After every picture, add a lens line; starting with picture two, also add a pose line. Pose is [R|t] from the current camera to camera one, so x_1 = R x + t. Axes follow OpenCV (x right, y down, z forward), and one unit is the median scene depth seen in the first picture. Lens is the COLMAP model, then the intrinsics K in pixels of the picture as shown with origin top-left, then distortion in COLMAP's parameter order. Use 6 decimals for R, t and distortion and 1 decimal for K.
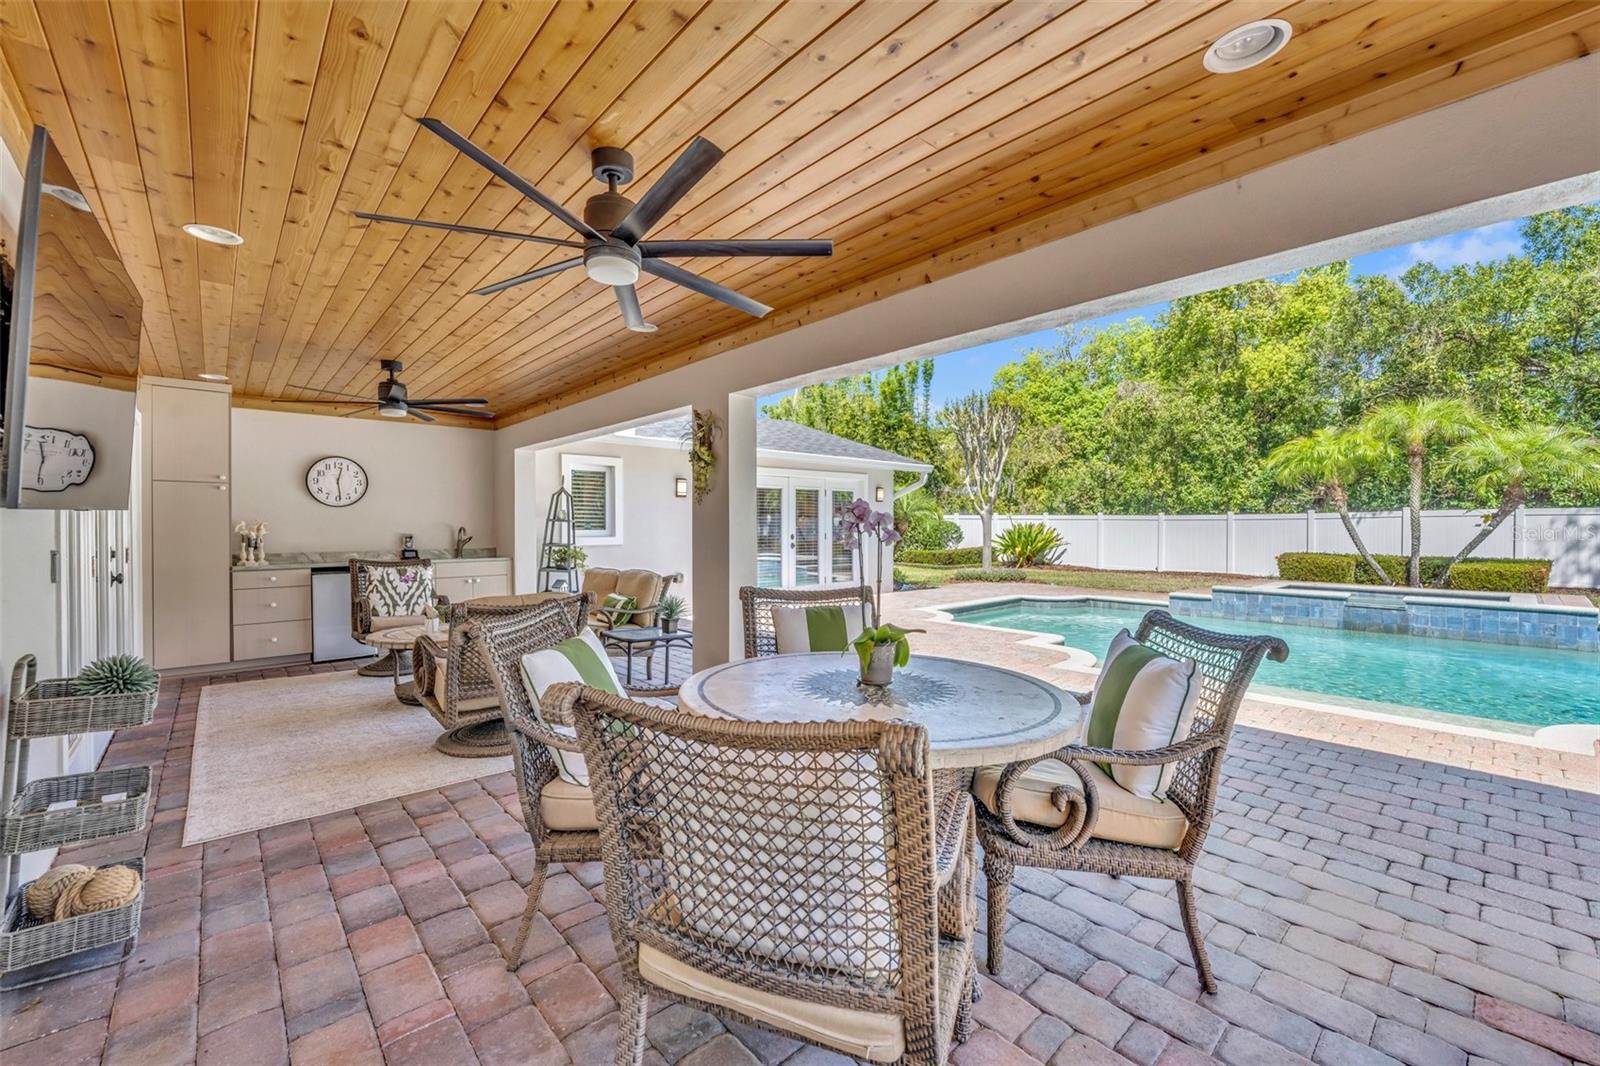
lens RADIAL K [[640.5, 0, 783.8], [0, 640.5, 529.0], [0, 0, 1]] dist [-0.003303, 0.000424]
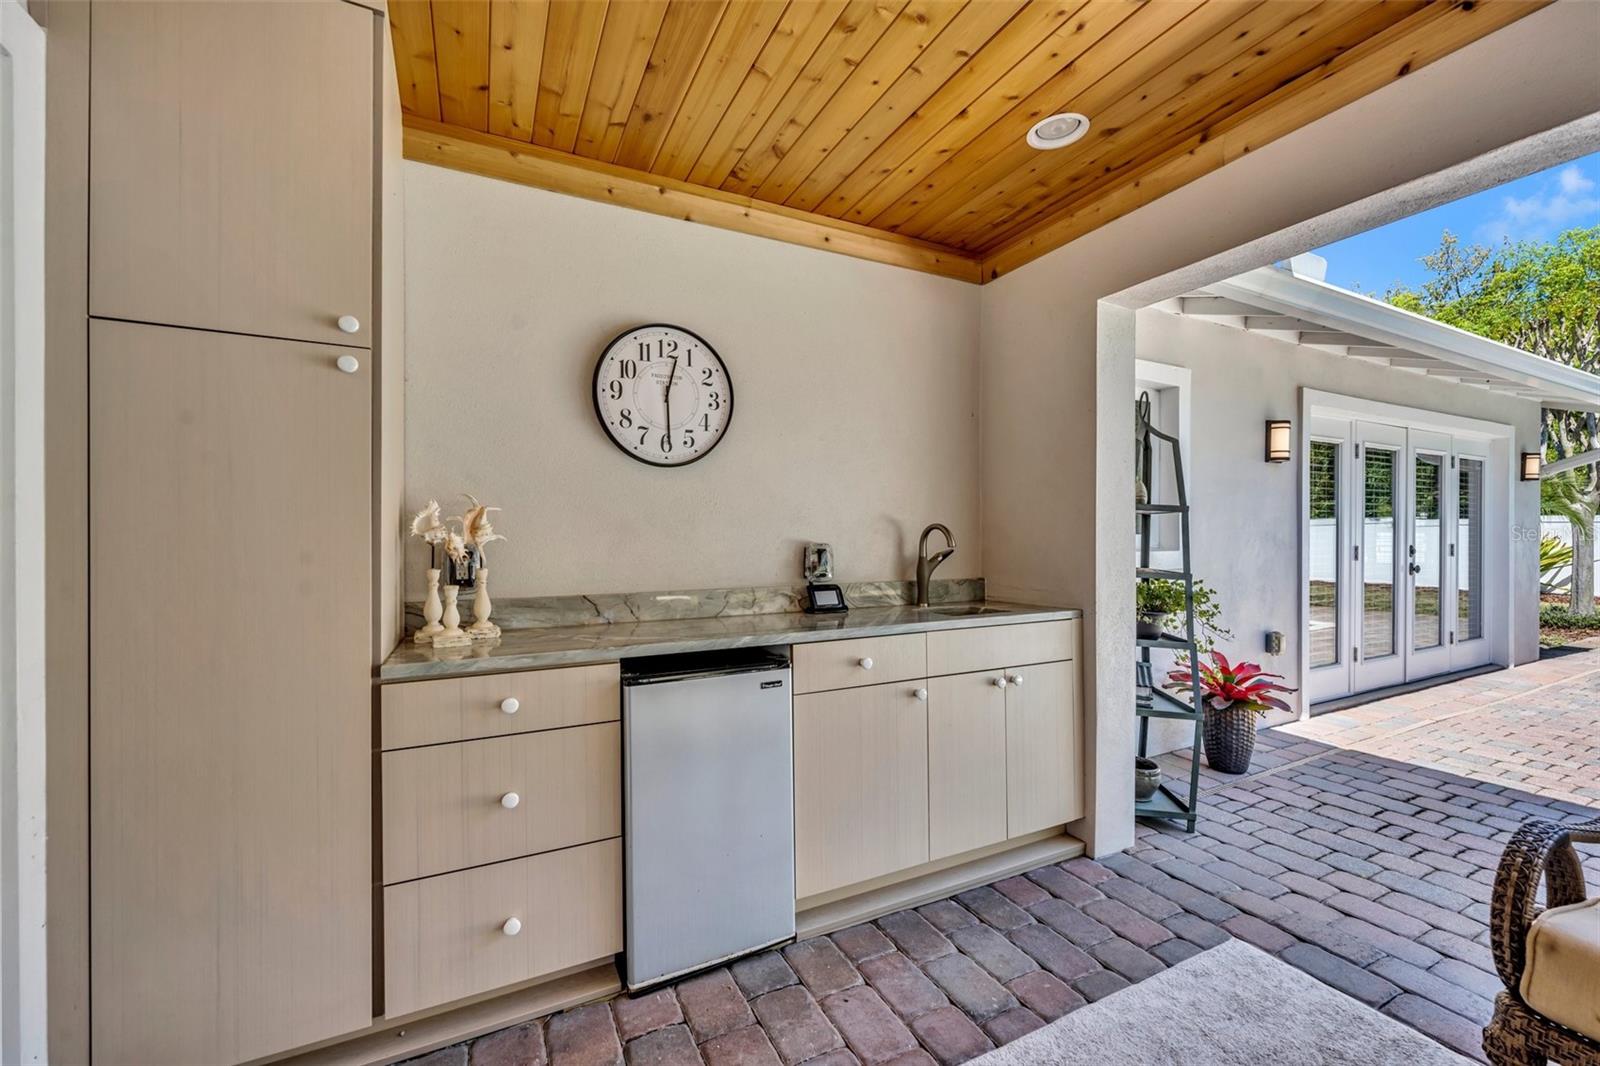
lens RADIAL K [[640.5, 0, 774.1], [0, 640.5, 533.3], [0, 0, 1]] dist [-0.003303, 0.000424]
pose [[0.958149, -0.003444, -0.286249, -0.256628], [0.000792, 0.999956, -0.009377, 0.003039], [0.286268, 0.008758, 0.958109, 0.322326]]
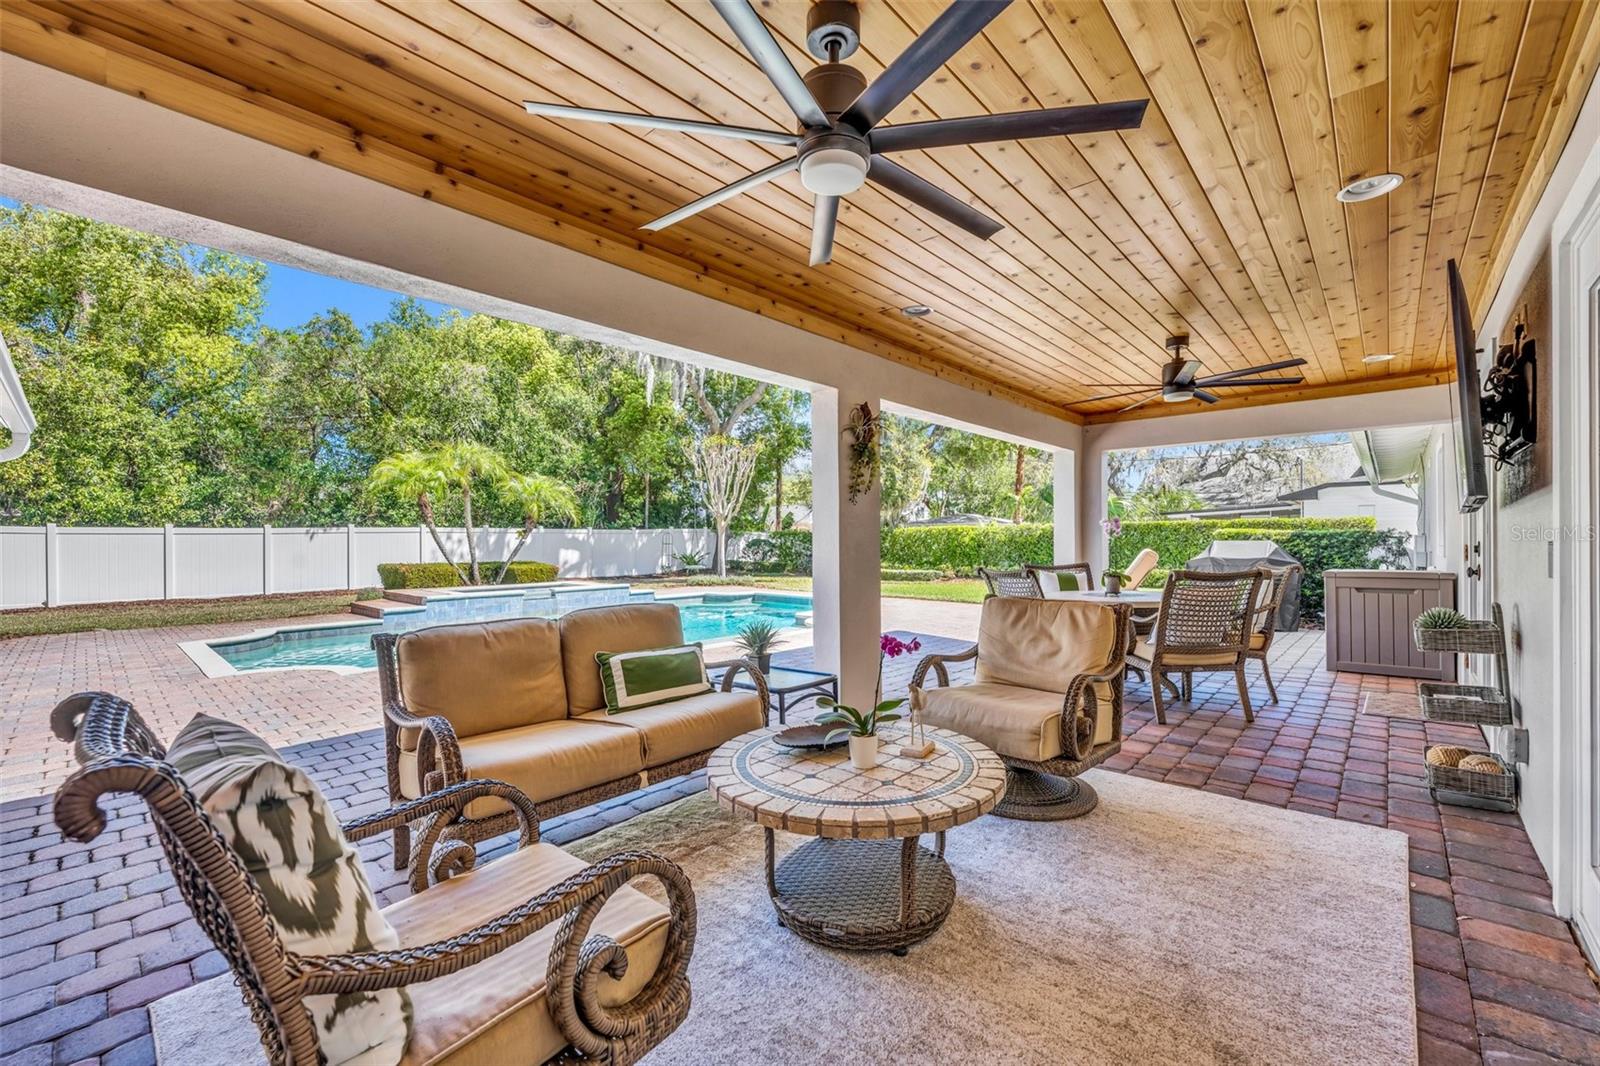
lens RADIAL K [[670.5, 0, 810.2], [0, 670.5, 543.4], [0, 0, 1]] dist [0.001524, 0.000050]
pose [[-0.124969, -0.003741, 0.992154, -0.345810], [0.012424, 0.999909, 0.005335, 0.004134], [-0.992083, 0.012993, -0.124911, 0.379549]]
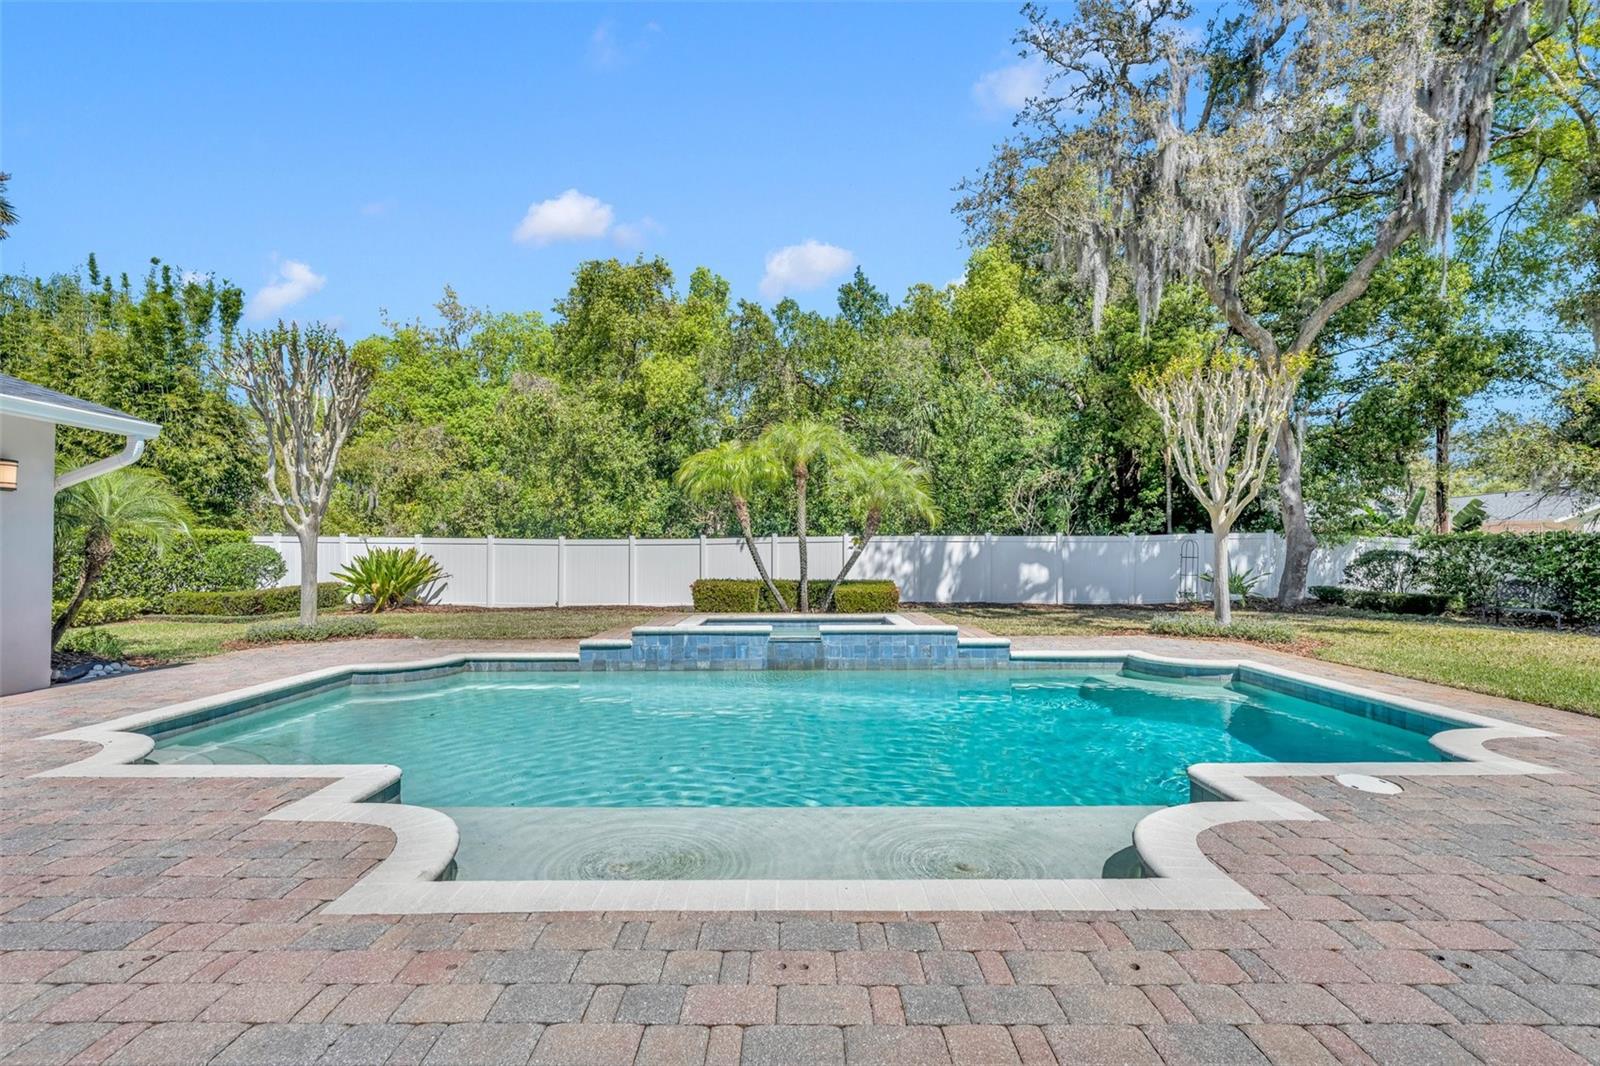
lens RADIAL K [[717.2, 0, 784.1], [0, 717.2, 541.2], [0, 0, 1]] dist [0.001199, -0.002253]
pose [[0.666506, 0.013597, 0.745375, 0.122747], [0.006458, 0.999691, -0.024010, 0.007588], [-0.745472, 0.020816, 0.666212, 0.229798]]
